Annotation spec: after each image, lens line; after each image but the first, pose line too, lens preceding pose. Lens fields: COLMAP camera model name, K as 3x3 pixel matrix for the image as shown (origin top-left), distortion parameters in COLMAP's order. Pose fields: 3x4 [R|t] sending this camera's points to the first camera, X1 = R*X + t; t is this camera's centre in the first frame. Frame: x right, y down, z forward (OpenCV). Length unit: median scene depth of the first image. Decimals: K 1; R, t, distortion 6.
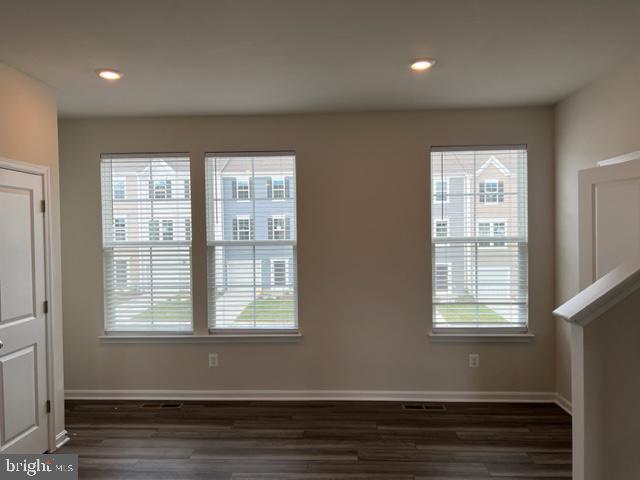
lens RADIAL K [[479.4, 0, 320.0], [0, 479.4, 240.0], [0, 0, 1]] dist [0.048296, -0.074393]
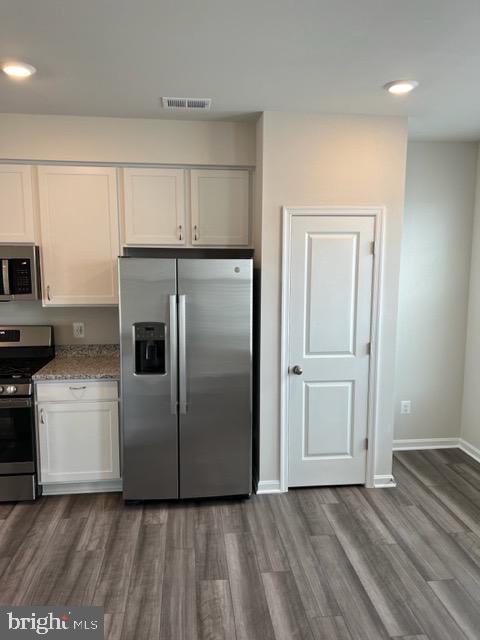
lens RADIAL K [[480.7, 0, 240.0], [0, 480.7, 320.0], [0, 0, 1]] dist [0.048783, -0.065732]
pose [[0.141484, 0.141935, -0.979713, 0.356207], [-0.016389, 0.989868, 0.141040, -0.055711], [0.989805, -0.003899, 0.142377, 0.560247]]
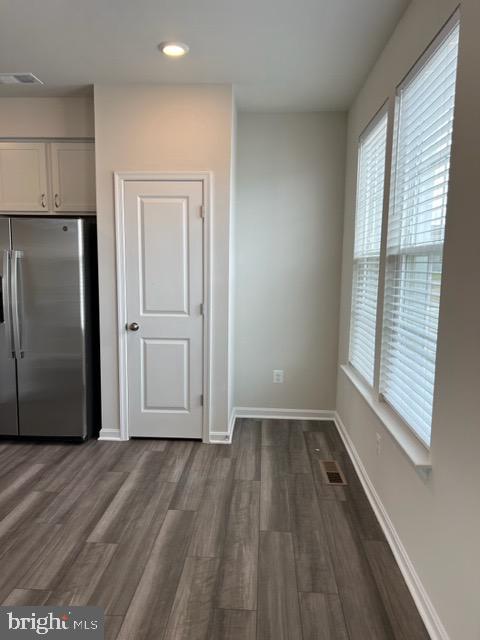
lens RADIAL K [[479.4, 0, 243.5], [0, 479.4, 330.7], [0, 0, 1]] dist [0.048296, -0.074393]
pose [[-0.020525, 0.143488, -0.989439, 0.458815], [-0.025775, 0.989243, 0.143994, 0.030533], [0.999457, 0.028458, -0.016606, 1.057095]]
